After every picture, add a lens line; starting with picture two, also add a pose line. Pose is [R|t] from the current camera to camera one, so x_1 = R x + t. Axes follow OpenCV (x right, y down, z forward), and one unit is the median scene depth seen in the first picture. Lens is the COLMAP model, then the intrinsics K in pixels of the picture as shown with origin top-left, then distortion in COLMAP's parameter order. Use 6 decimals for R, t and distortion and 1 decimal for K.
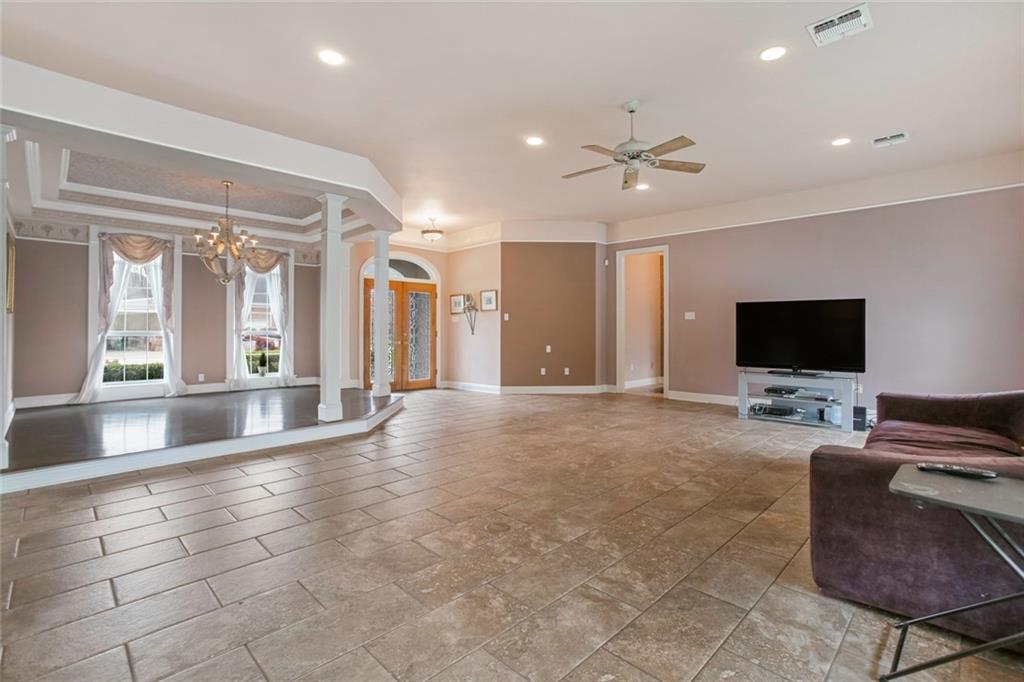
lens RADIAL K [[474.3, 0, 514.4], [0, 474.3, 327.3], [0, 0, 1]] dist [-0.022667, -0.000077]
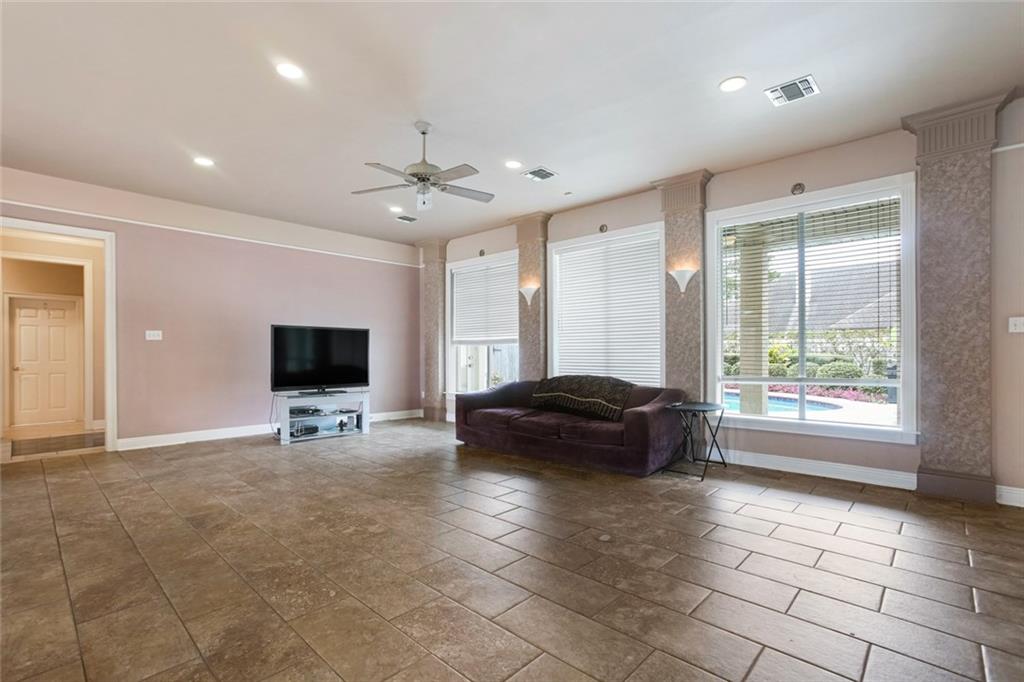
lens RADIAL K [[467.4, 0, 513.9], [0, 467.4, 352.5], [0, 0, 1]] dist [-0.020075, 0.000002]
pose [[-0.028500, -0.005561, 0.999578, -0.675406], [-0.006289, 0.999966, 0.005384, -0.007184], [-0.999574, -0.006133, -0.028534, 0.758079]]
